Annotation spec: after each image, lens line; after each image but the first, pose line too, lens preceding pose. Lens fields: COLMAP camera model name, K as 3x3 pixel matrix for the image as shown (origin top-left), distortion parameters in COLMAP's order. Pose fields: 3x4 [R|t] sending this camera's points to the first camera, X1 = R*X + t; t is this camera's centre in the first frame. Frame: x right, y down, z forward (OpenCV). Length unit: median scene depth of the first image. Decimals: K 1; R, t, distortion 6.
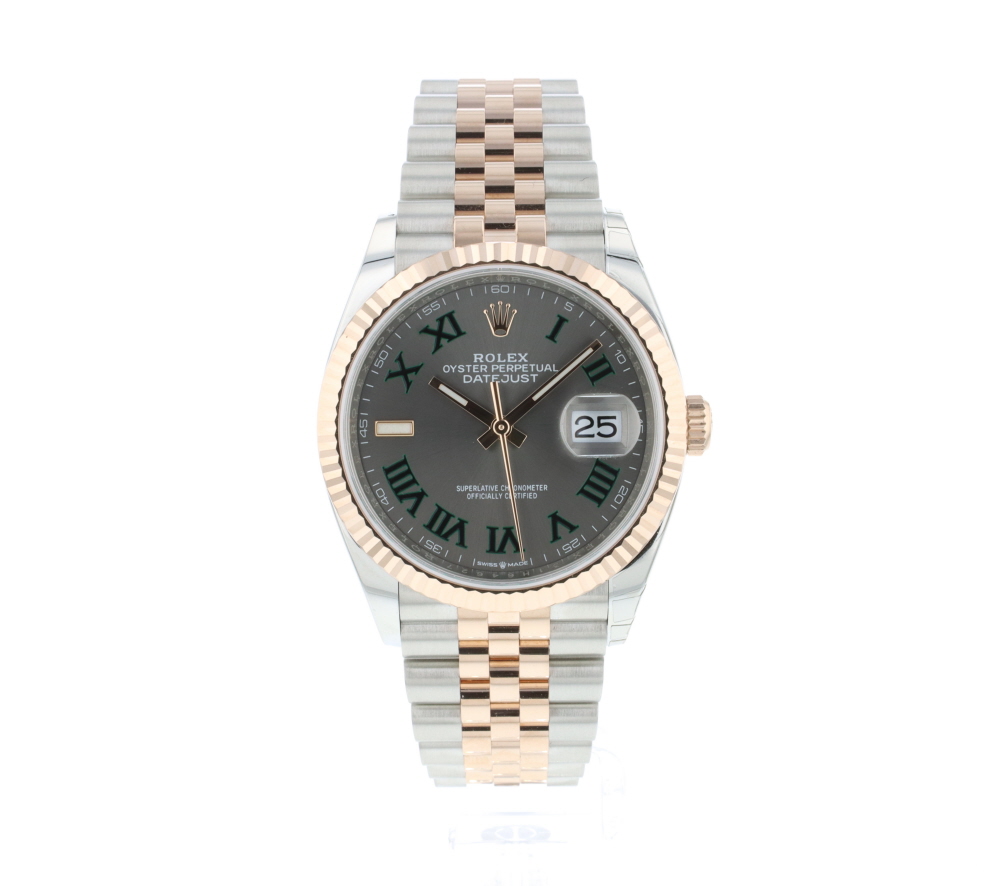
lens RADIAL K [[1761.9, 0, 500.7], [0, 1761.9, 442.2], [0, 0, 1]] dist [0.020577, 0.000000]
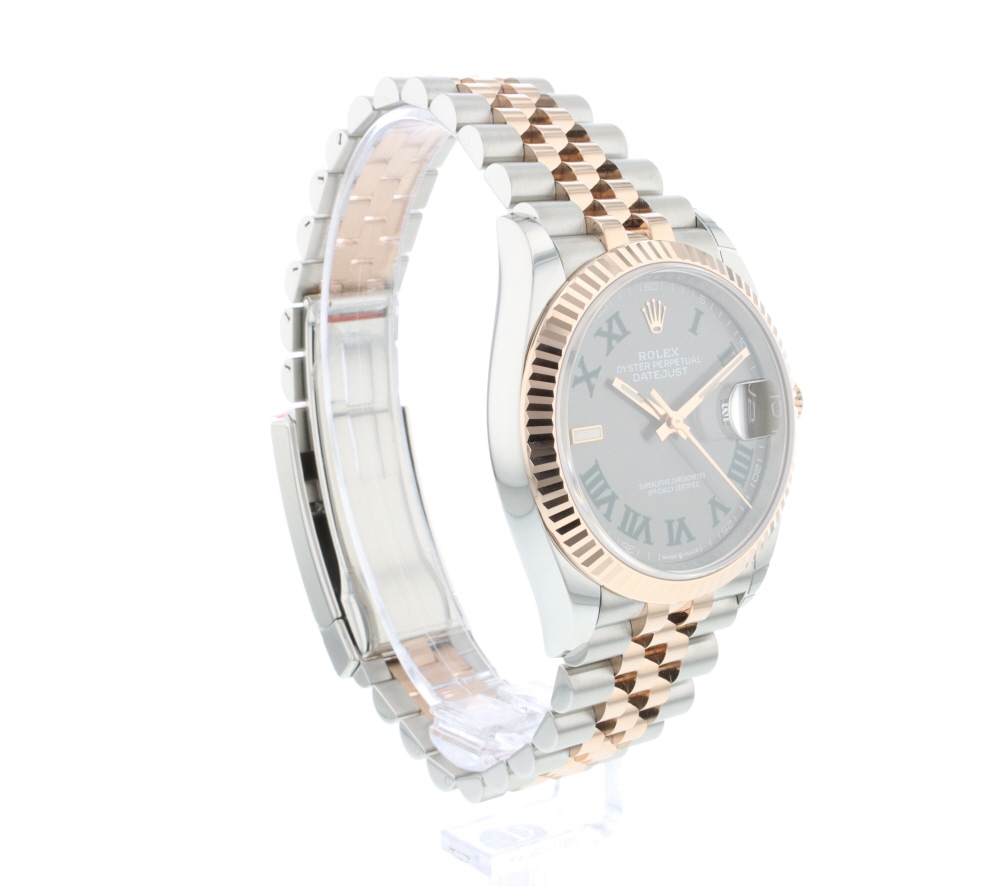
lens RADIAL K [[1761.9, 0, 500.9], [0, 1761.9, 451.2], [0, 0, 1]] dist [0.020577, 0.000000]
pose [[0.805579, -0.114999, 0.581221, -0.670667], [0.111955, 0.992856, 0.041272, -0.044378], [-0.581814, 0.031823, 0.812699, 0.228209]]
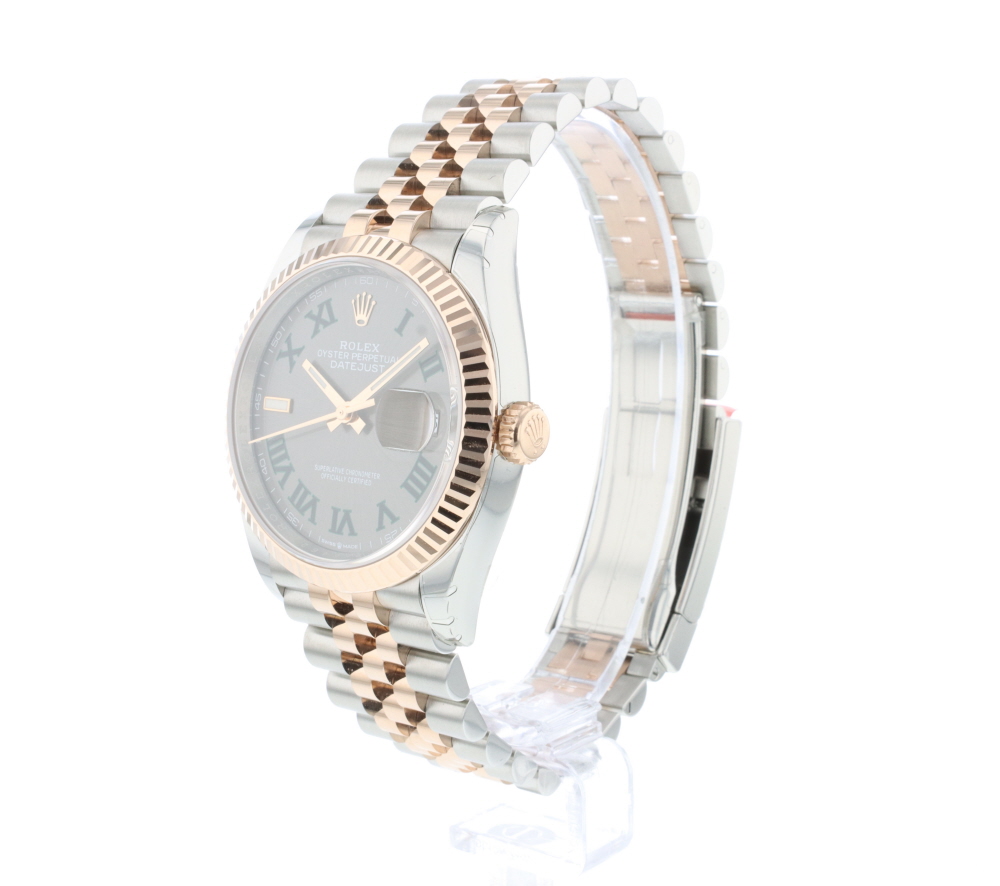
lens RADIAL K [[1761.9, 0, 501.0], [0, 1761.9, 436.1], [0, 0, 1]] dist [0.020577, 0.000000]
pose [[0.791046, 0.107682, -0.602205, 0.693566], [-0.115901, 0.992938, 0.025306, -0.031530], [0.600677, 0.049778, 0.797941, 0.227735]]
